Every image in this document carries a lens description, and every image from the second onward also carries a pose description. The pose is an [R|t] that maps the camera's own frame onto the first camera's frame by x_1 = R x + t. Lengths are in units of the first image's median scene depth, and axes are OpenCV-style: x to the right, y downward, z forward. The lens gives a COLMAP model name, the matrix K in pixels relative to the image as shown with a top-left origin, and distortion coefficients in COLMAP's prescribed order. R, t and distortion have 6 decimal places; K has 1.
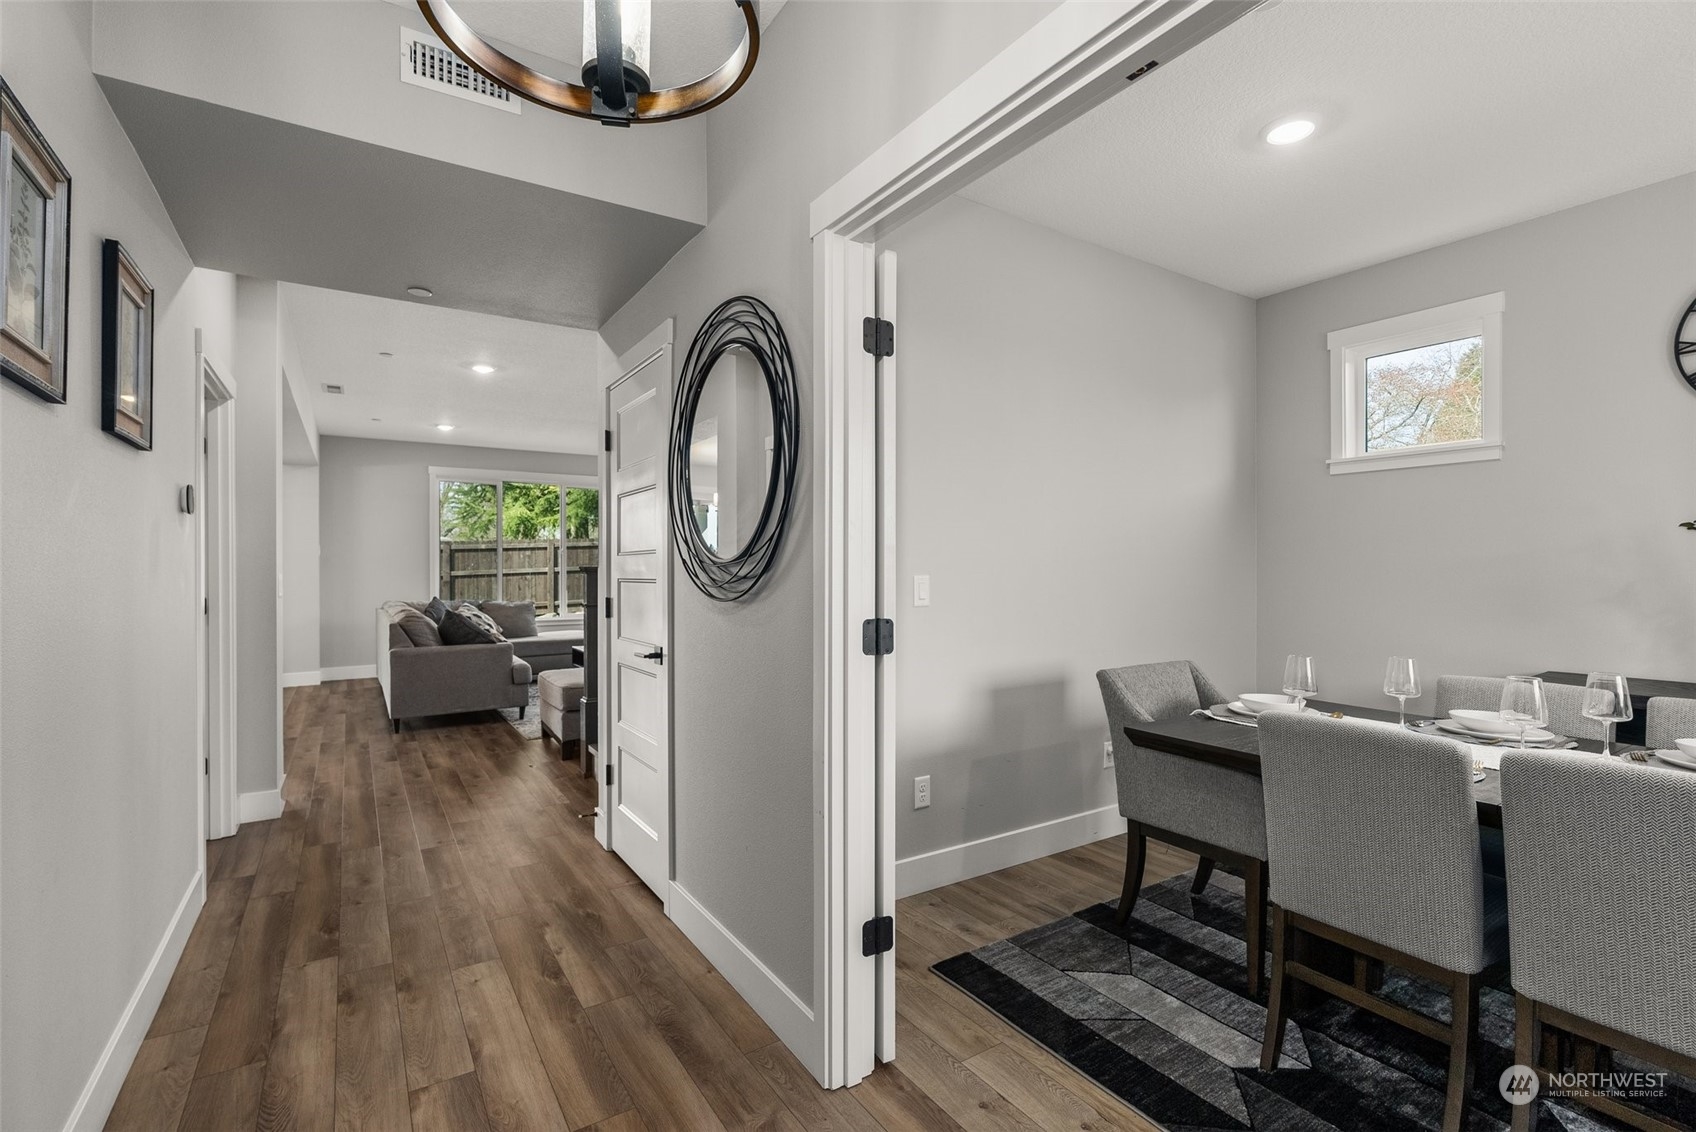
lens RADIAL K [[765.0, 0, 843.1], [0, 765.0, 557.8], [0, 0, 1]] dist [-0.008067, 0.002158]
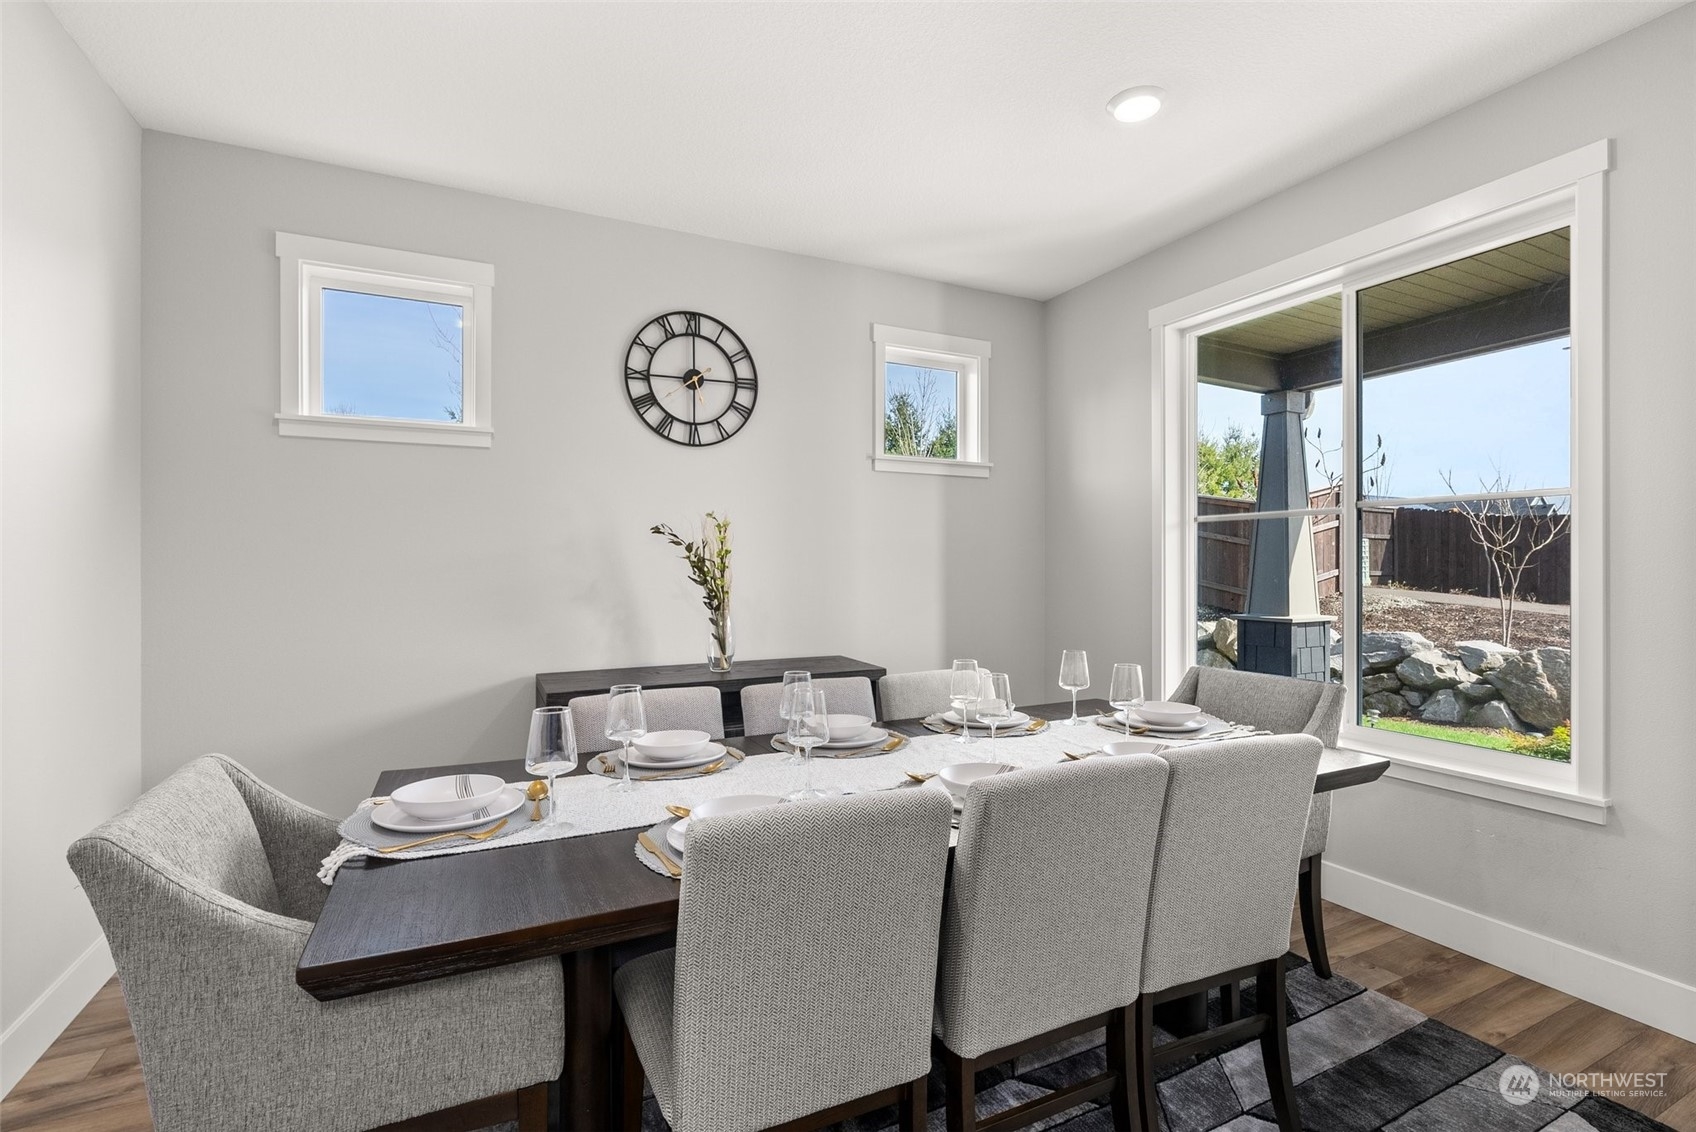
lens RADIAL K [[765.0, 0, 838.4], [0, 765.0, 569.0], [0, 0, 1]] dist [-0.008067, 0.002158]
pose [[0.119805, -0.003580, 0.992791, 0.008569], [-0.008821, 0.999950, 0.004671, 0.007443], [-0.992758, -0.009316, 0.119767, 0.537210]]
